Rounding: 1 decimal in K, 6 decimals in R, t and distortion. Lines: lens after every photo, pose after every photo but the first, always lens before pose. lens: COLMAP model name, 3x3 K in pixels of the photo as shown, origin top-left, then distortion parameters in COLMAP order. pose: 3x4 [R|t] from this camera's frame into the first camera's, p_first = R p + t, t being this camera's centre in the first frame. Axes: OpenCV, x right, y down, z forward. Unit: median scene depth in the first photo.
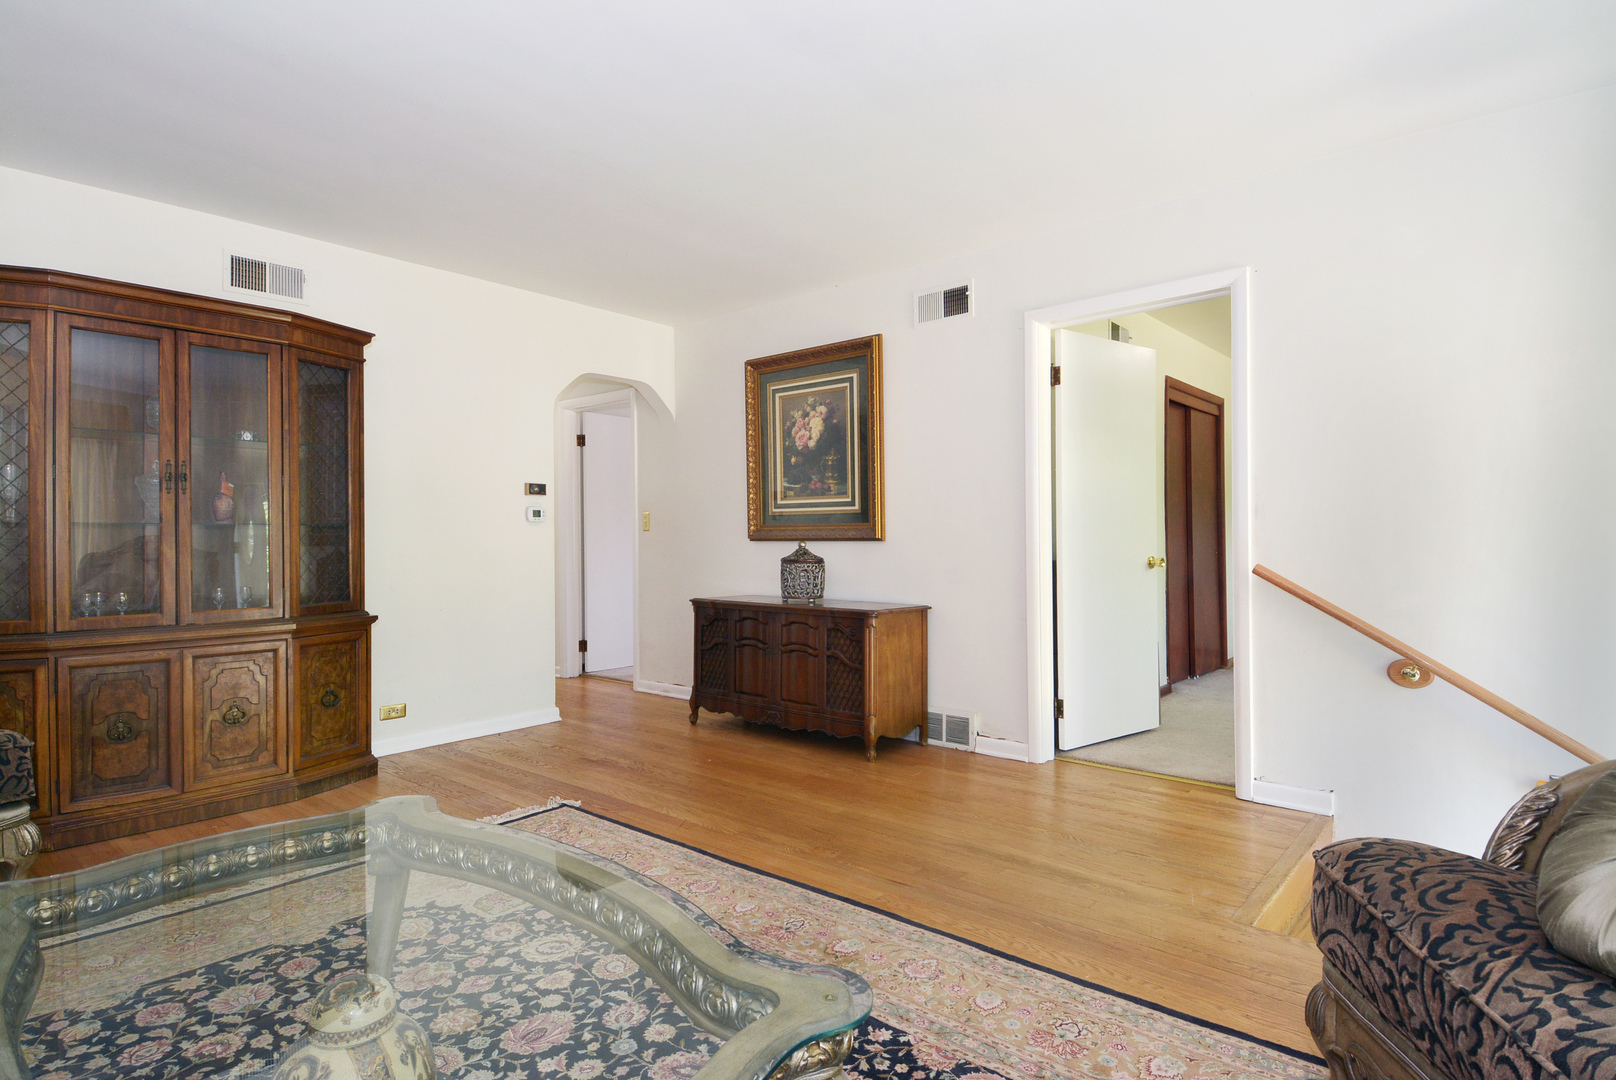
lens RADIAL K [[852.5, 0, 811.1], [0, 852.5, 536.7], [0, 0, 1]] dist [0.005957, -0.030868]
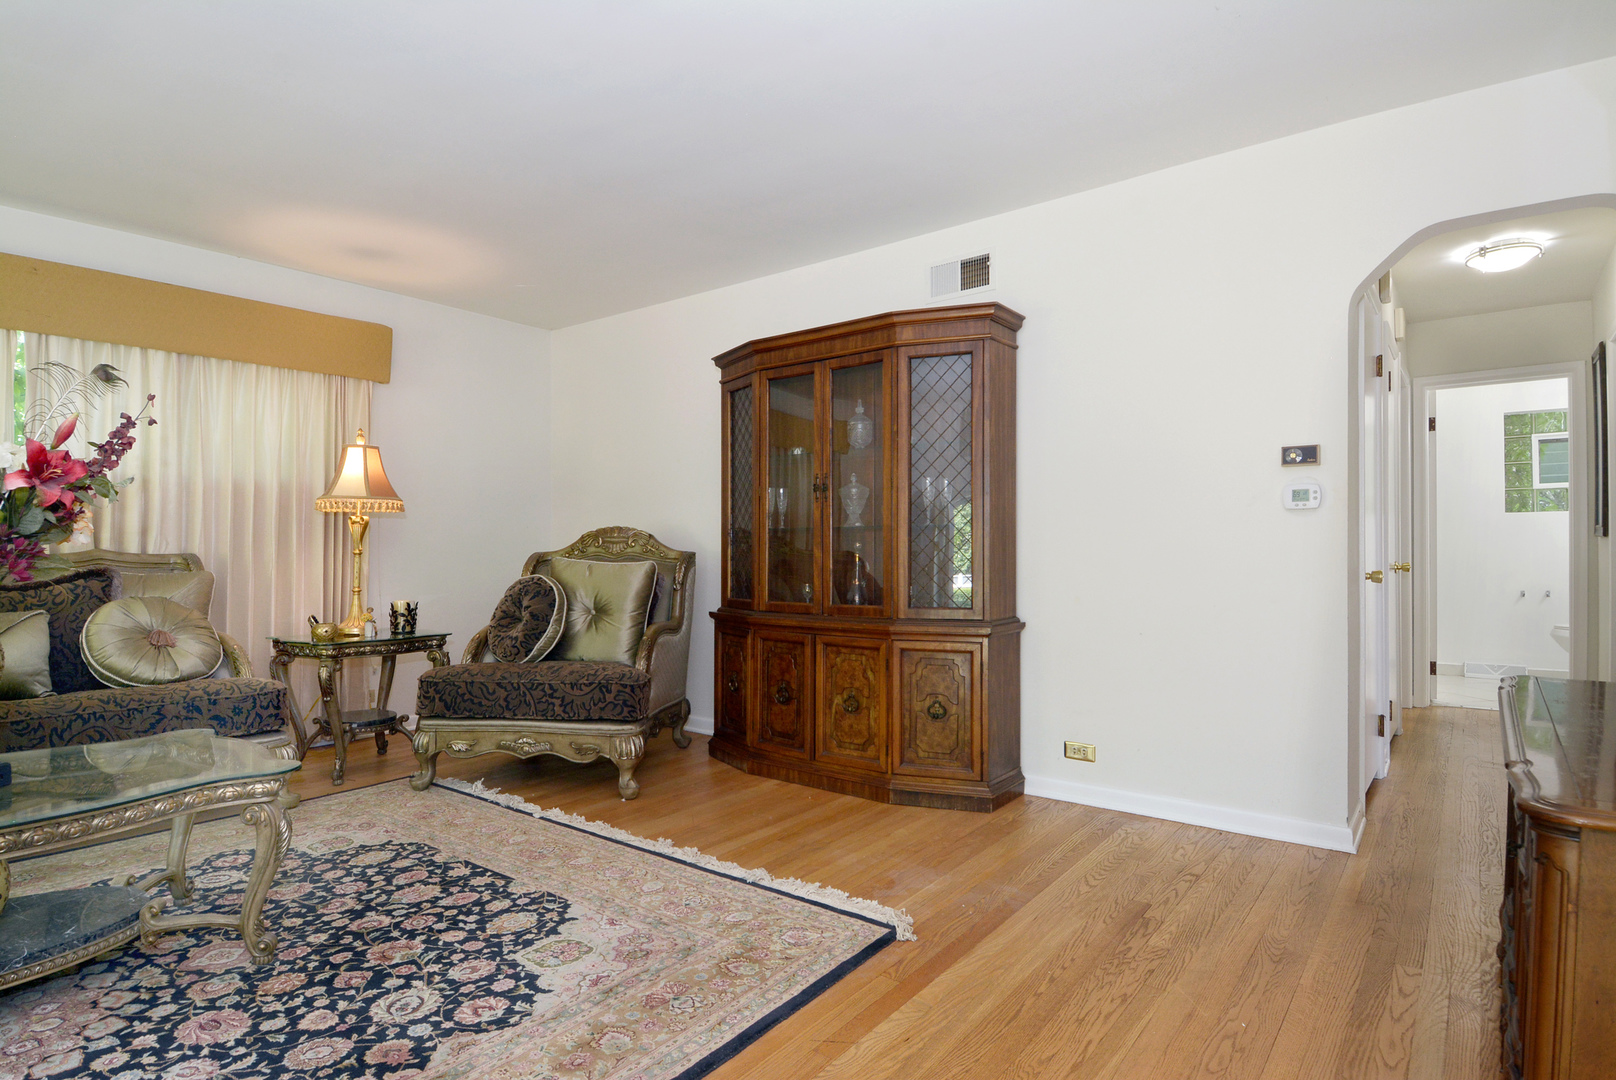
lens RADIAL K [[852.5, 0, 811.1], [0, 852.5, 536.7], [0, 0, 1]] dist [0.005957, -0.030868]
pose [[0.057450, 0.000034, -0.998348, 0.627668], [0.005044, 0.999987, 0.000325, 0.001184], [0.998336, -0.005054, 0.057449, 1.447592]]
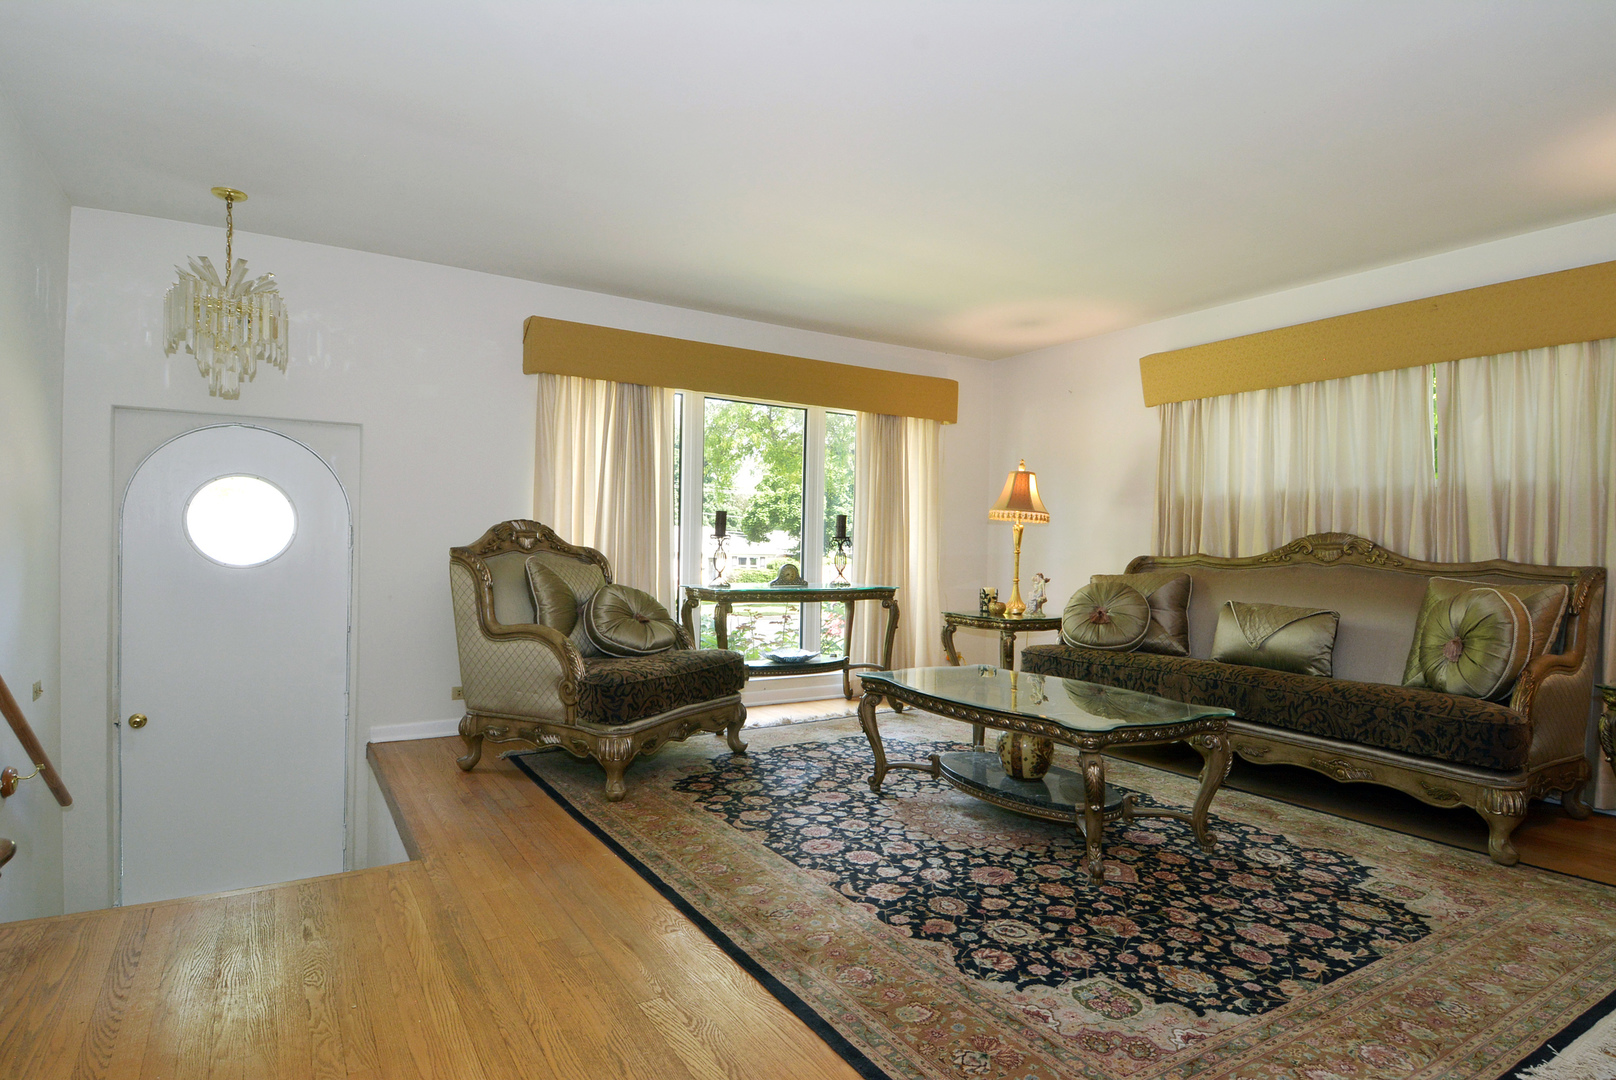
lens RADIAL K [[852.5, 0, 811.1], [0, 852.5, 536.7], [0, 0, 1]] dist [0.005957, -0.030868]
pose [[-0.955352, -0.008888, 0.295338, -0.394697], [-0.012332, 0.999876, -0.009803, 0.007824], [-0.295214, -0.013007, -0.955343, 2.206796]]
